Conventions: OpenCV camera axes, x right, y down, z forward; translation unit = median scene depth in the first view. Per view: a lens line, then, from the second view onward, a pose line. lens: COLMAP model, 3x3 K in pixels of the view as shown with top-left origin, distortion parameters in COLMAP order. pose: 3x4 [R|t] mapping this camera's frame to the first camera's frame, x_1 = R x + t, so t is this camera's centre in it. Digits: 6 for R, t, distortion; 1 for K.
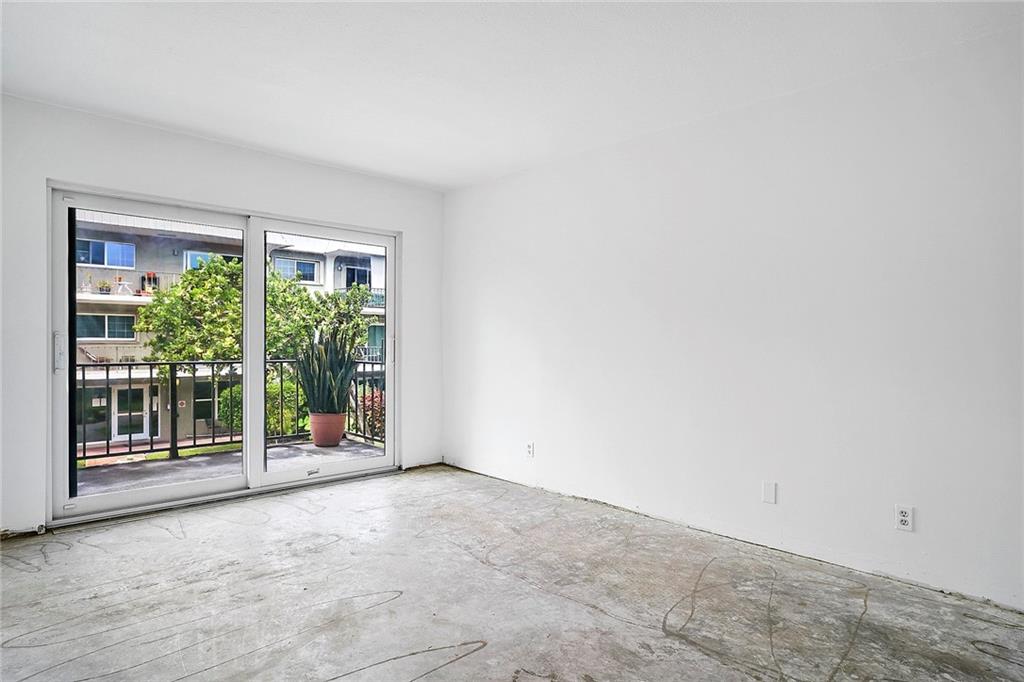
lens RADIAL K [[581.4, 0, 521.8], [0, 581.4, 343.9], [0, 0, 1]] dist [-0.023359, 0.008312]
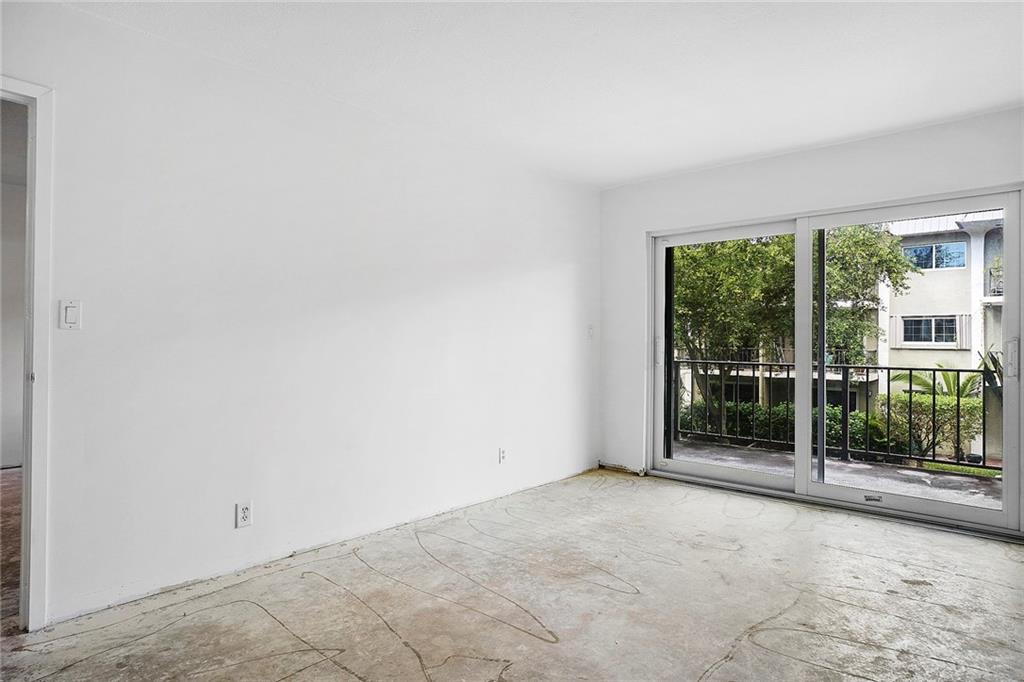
lens RADIAL K [[581.4, 0, 503.7], [0, 581.4, 340.1], [0, 0, 1]] dist [-0.023359, 0.008312]
pose [[0.059826, -0.006515, -0.998188, 0.786607], [-0.009404, 0.999931, -0.007090, -0.000551], [0.998164, 0.009812, 0.059761, 0.707499]]
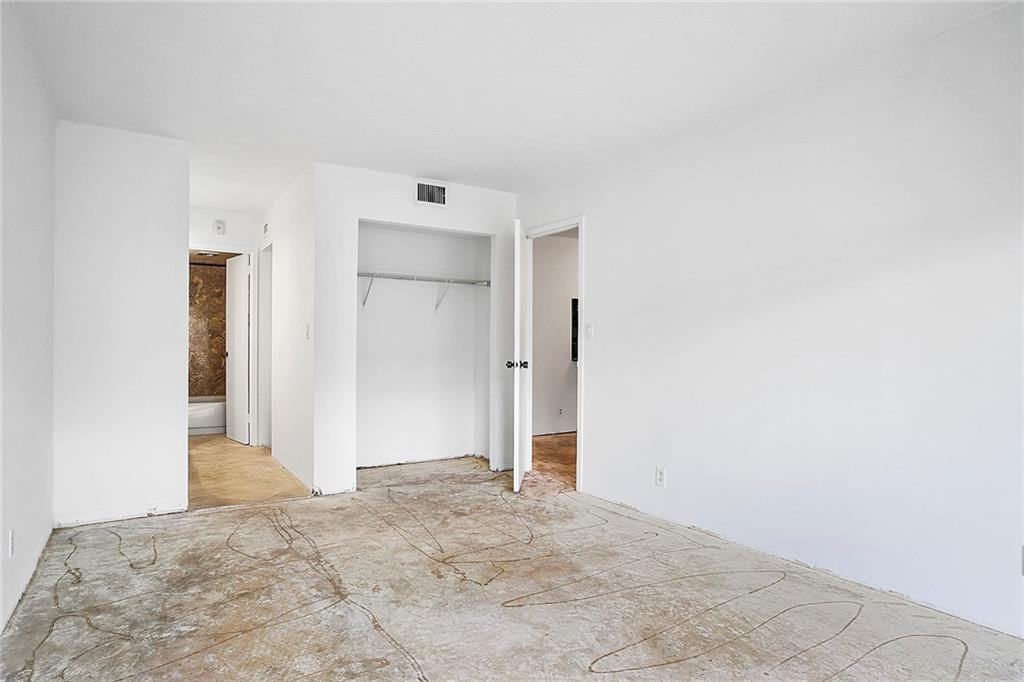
lens RADIAL K [[581.4, 0, 506.4], [0, 581.4, 343.8], [0, 0, 1]] dist [-0.023359, 0.008312]
pose [[-0.978937, -0.009475, 0.203940, -0.251747], [-0.009382, 0.999955, 0.001423, -0.003539], [-0.203945, -0.000520, -0.978982, 1.781568]]
